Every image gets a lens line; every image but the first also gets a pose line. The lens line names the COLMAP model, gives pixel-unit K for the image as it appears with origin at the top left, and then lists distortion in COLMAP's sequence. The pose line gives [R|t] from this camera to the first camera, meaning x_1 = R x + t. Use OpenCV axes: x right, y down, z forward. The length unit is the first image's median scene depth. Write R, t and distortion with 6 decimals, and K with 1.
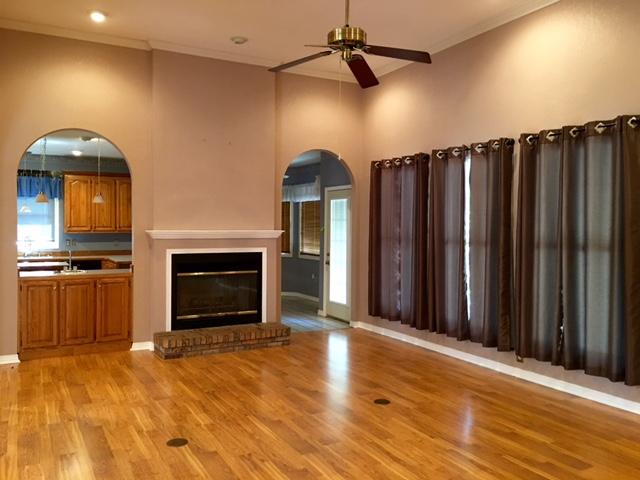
lens RADIAL K [[543.2, 0, 317.7], [0, 543.2, 238.6], [0, 0, 1]] dist [0.075599, -0.081620]
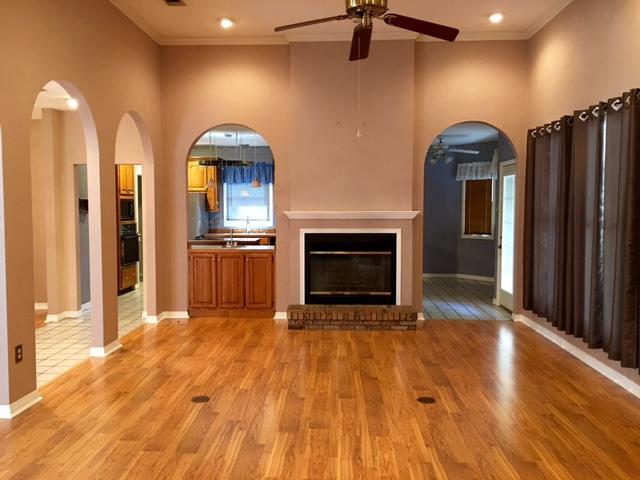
lens RADIAL K [[543.2, 0, 317.6], [0, 543.2, 239.2], [0, 0, 1]] dist [0.075599, -0.081620]
pose [[0.858393, 0.026148, -0.512325, 0.309599], [-0.006581, 0.999179, 0.039969, -0.003041], [0.512950, -0.030938, 0.857861, 0.098748]]
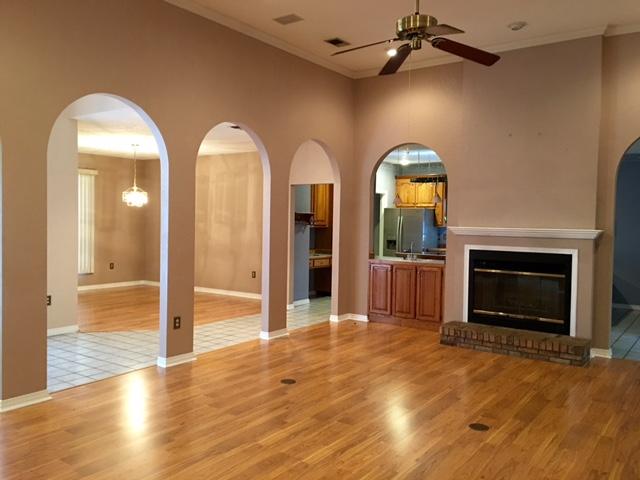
lens RADIAL K [[543.2, 0, 316.2], [0, 543.2, 241.6], [0, 0, 1]] dist [0.075599, -0.081620]
pose [[0.430128, 0.040969, -0.901838, 0.568382], [-0.037673, 0.998914, 0.027411, -0.004624], [0.901981, 0.022185, 0.431205, 0.286406]]
